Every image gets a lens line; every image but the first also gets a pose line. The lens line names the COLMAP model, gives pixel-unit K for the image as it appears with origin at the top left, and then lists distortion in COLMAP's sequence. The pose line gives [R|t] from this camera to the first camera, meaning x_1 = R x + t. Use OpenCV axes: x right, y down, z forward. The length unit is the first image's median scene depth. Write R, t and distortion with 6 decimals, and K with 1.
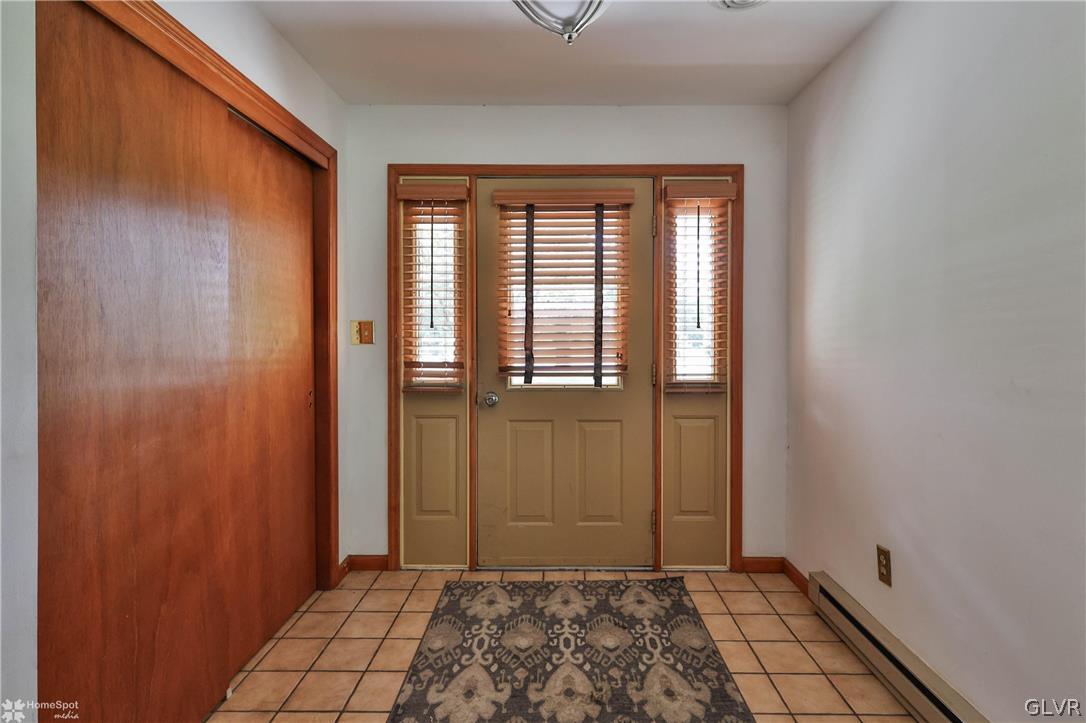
lens RADIAL K [[539.6, 0, 556.1], [0, 539.6, 335.9], [0, 0, 1]] dist [-0.014422, -0.000016]
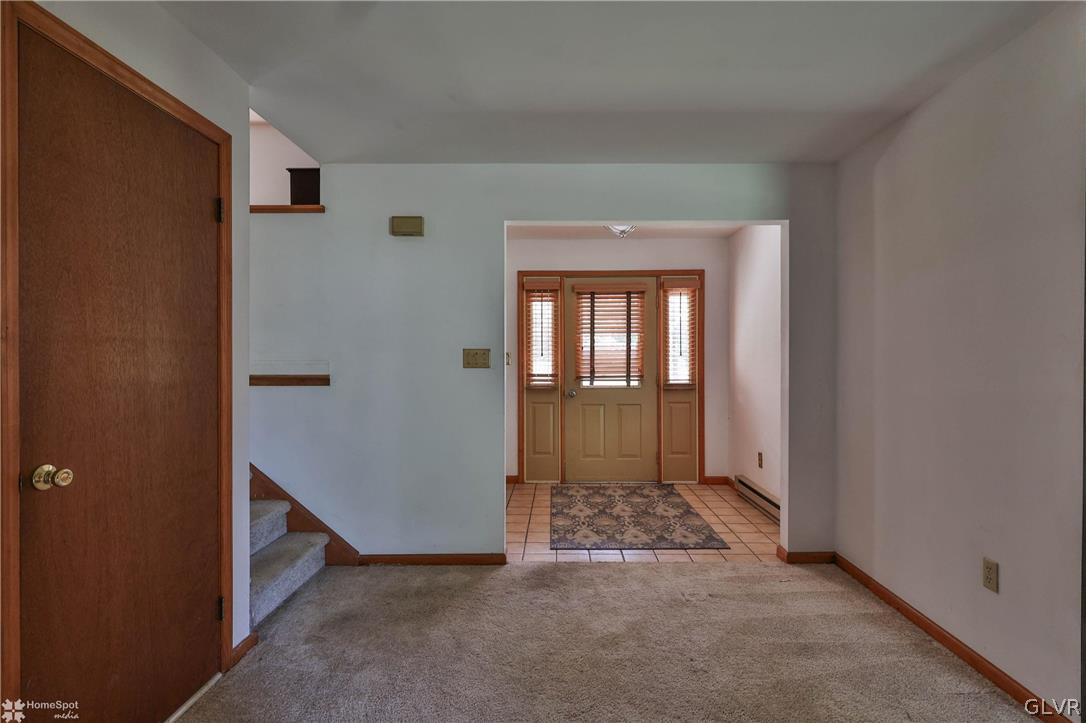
lens RADIAL K [[539.6, 0, 541.2], [0, 539.6, 360.4], [0, 0, 1]] dist [-0.014422, -0.000016]
pose [[0.999660, -0.004570, -0.025689, -0.180924], [0.004537, 0.999989, -0.001357, 0.003132], [0.025695, 0.001240, 0.999669, -0.918766]]
